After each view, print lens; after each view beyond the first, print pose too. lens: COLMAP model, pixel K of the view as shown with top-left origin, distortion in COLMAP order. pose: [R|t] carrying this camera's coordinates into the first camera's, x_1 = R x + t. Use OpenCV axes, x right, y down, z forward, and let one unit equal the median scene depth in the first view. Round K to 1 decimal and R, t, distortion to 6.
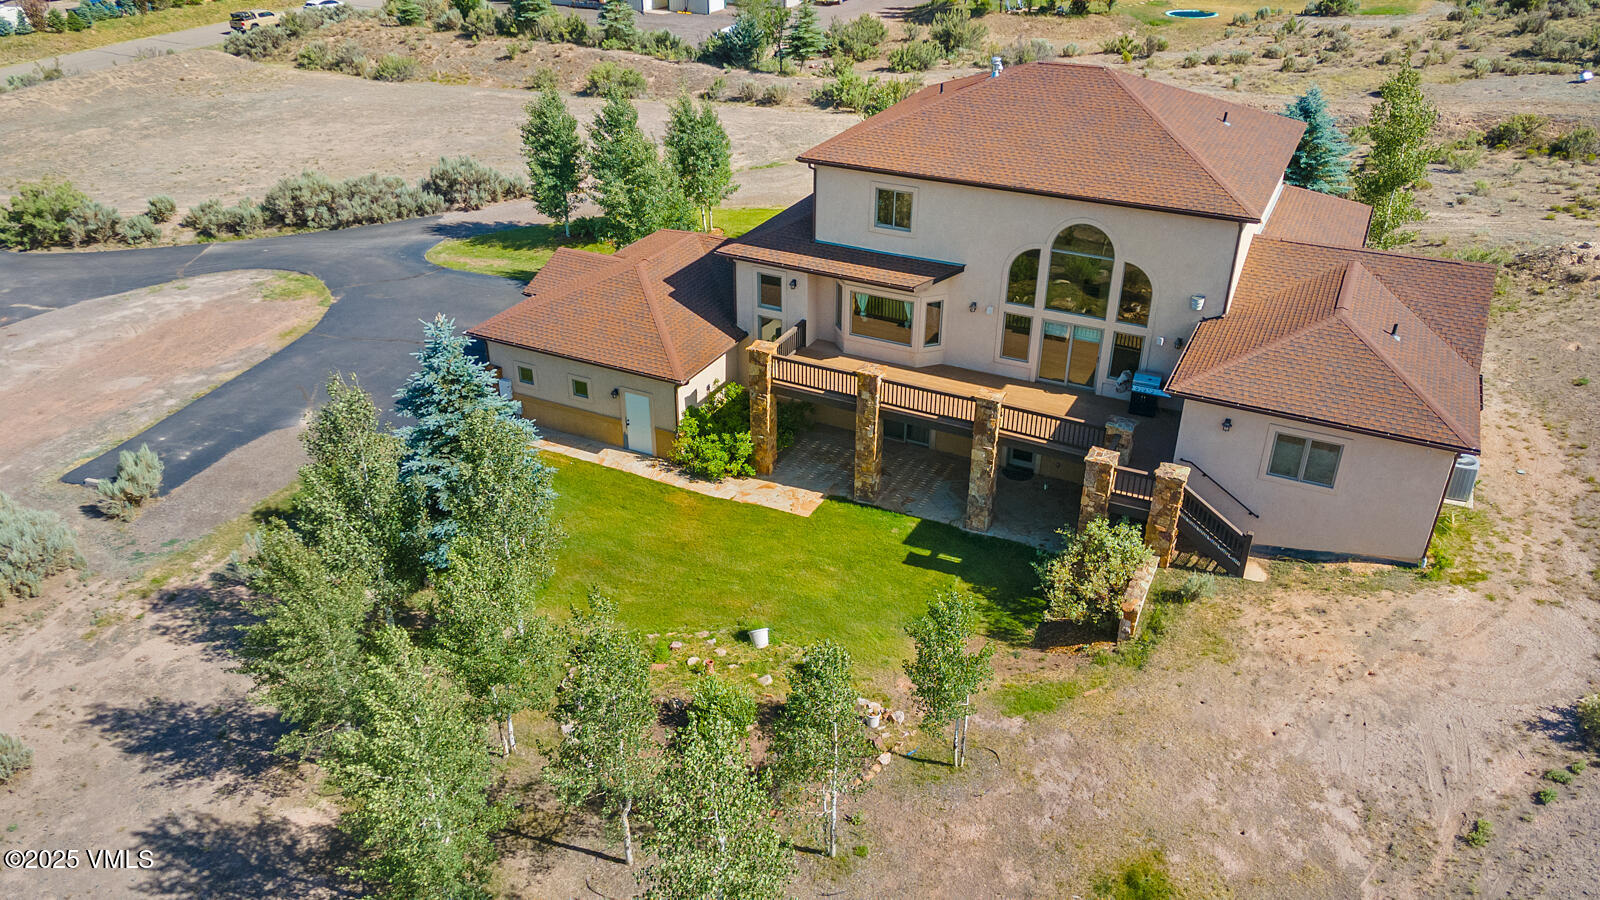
lens RADIAL K [[1152.4, 0, 800.0], [0, 1152.4, 450.0], [0, 0, 1]] dist [0.031577, 0.017432]
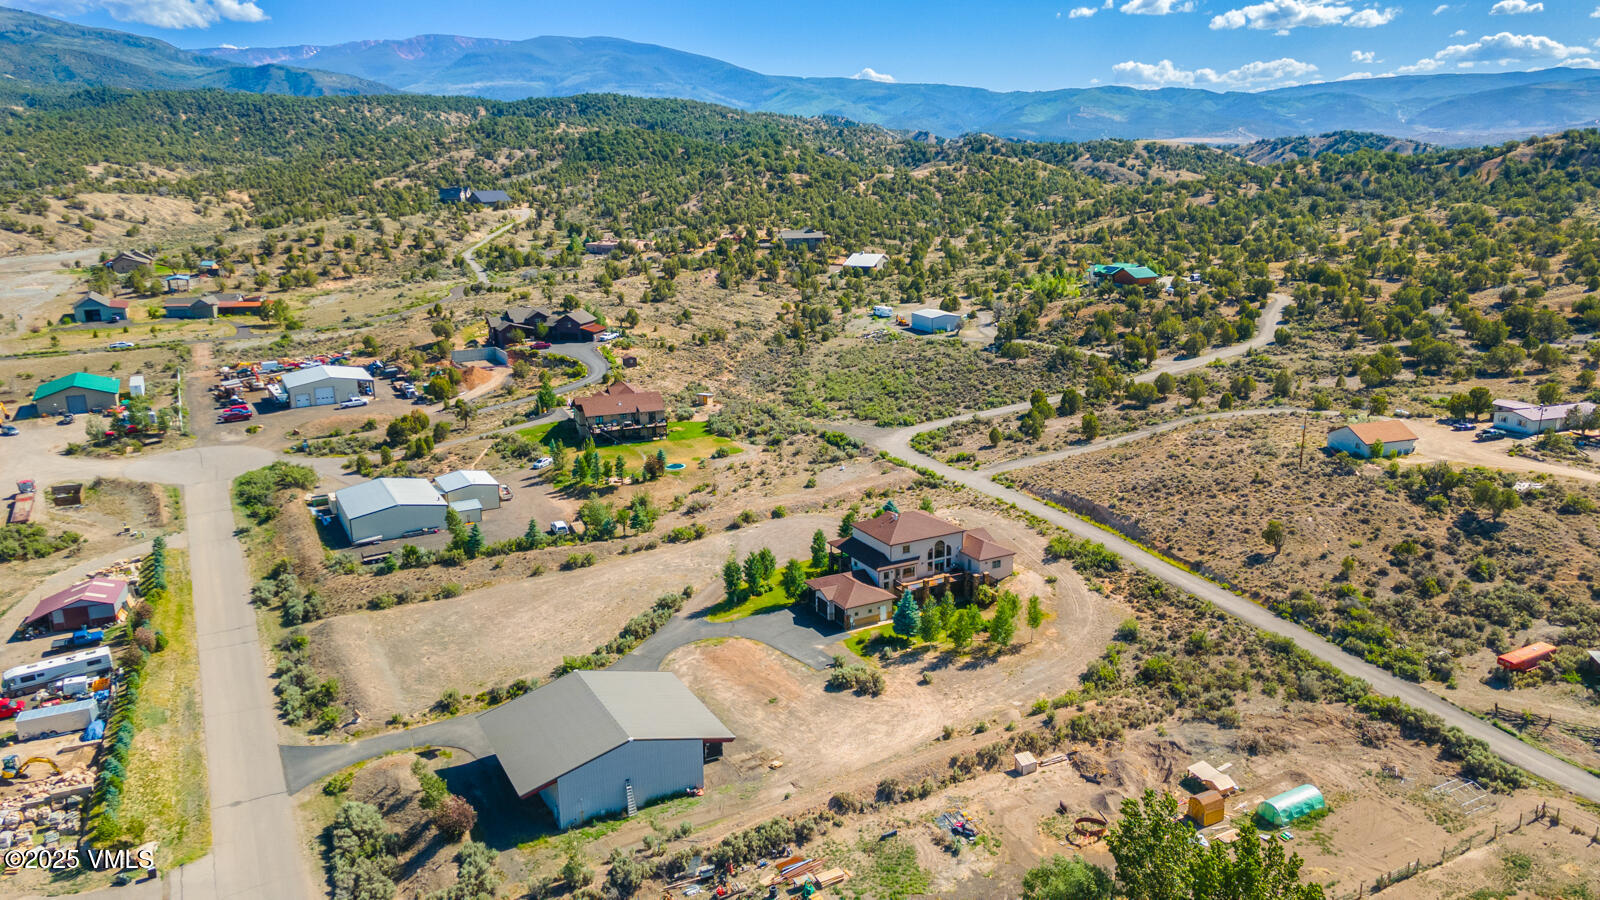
lens RADIAL K [[1152.4, 0, 800.0], [0, 1152.4, 450.0], [0, 0, 1]] dist [0.031577, 0.017432]
pose [[0.579470, -0.216003, 0.785848, -3.853862], [0.411286, 0.909955, -0.053160, -0.514651], [-0.703604, 0.354013, 0.616130, -1.784860]]
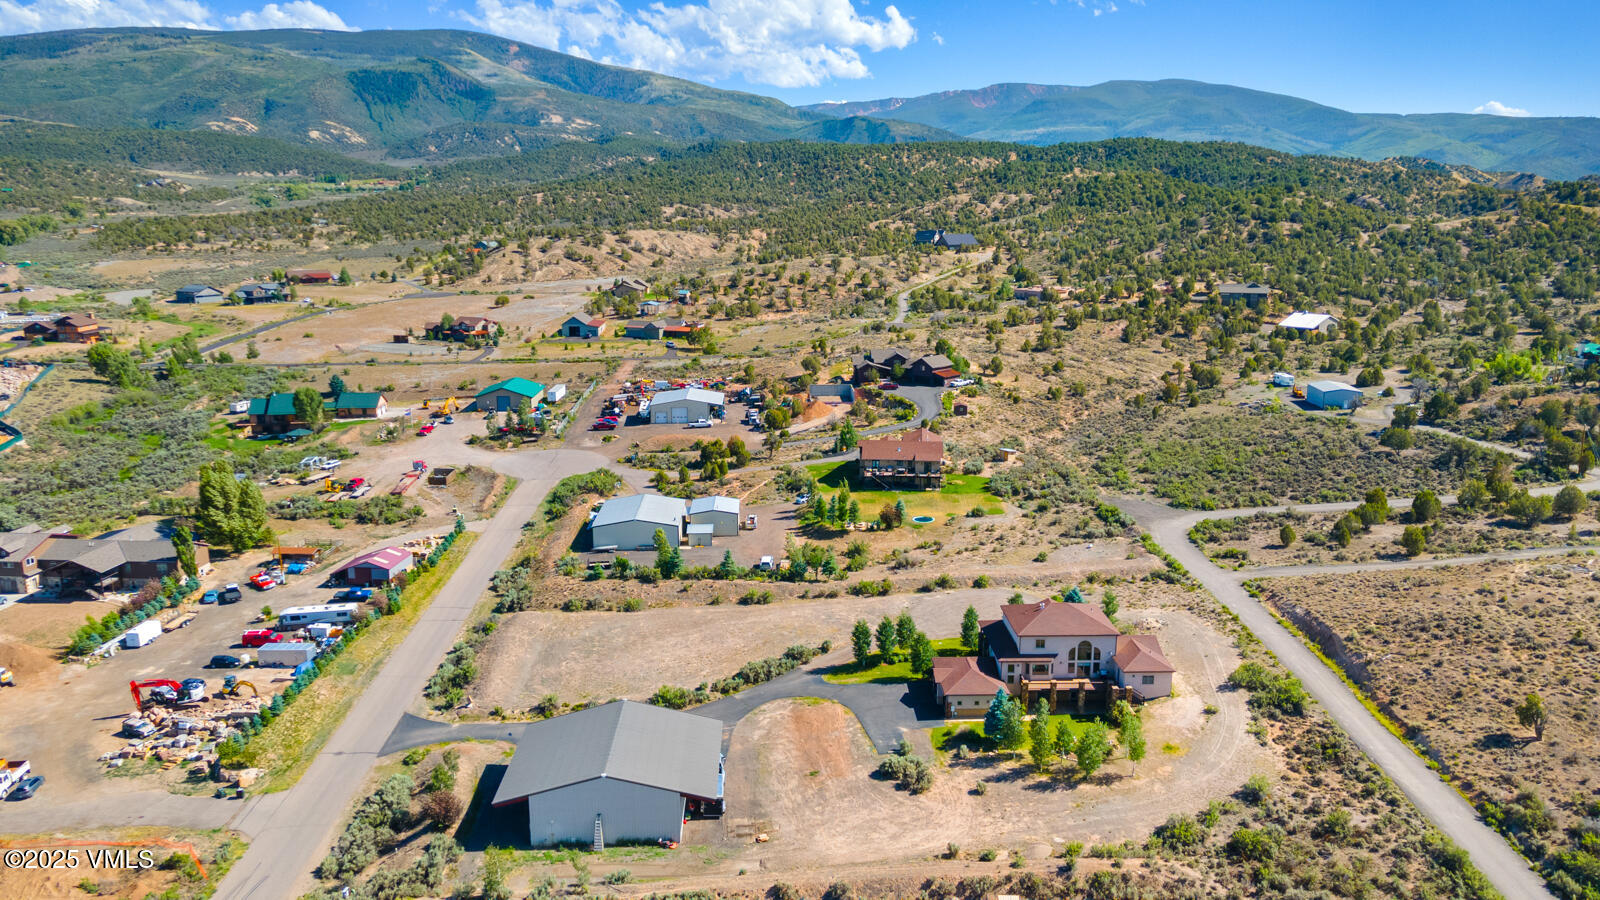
lens RADIAL K [[1152.4, 0, 800.0], [0, 1152.4, 450.0], [0, 0, 1]] dist [0.031577, 0.017432]
pose [[0.880578, -0.105474, 0.462015, -2.631691], [0.234700, 0.944022, -0.231816, -0.103940], [-0.411702, 0.312567, 0.856040, -2.551237]]
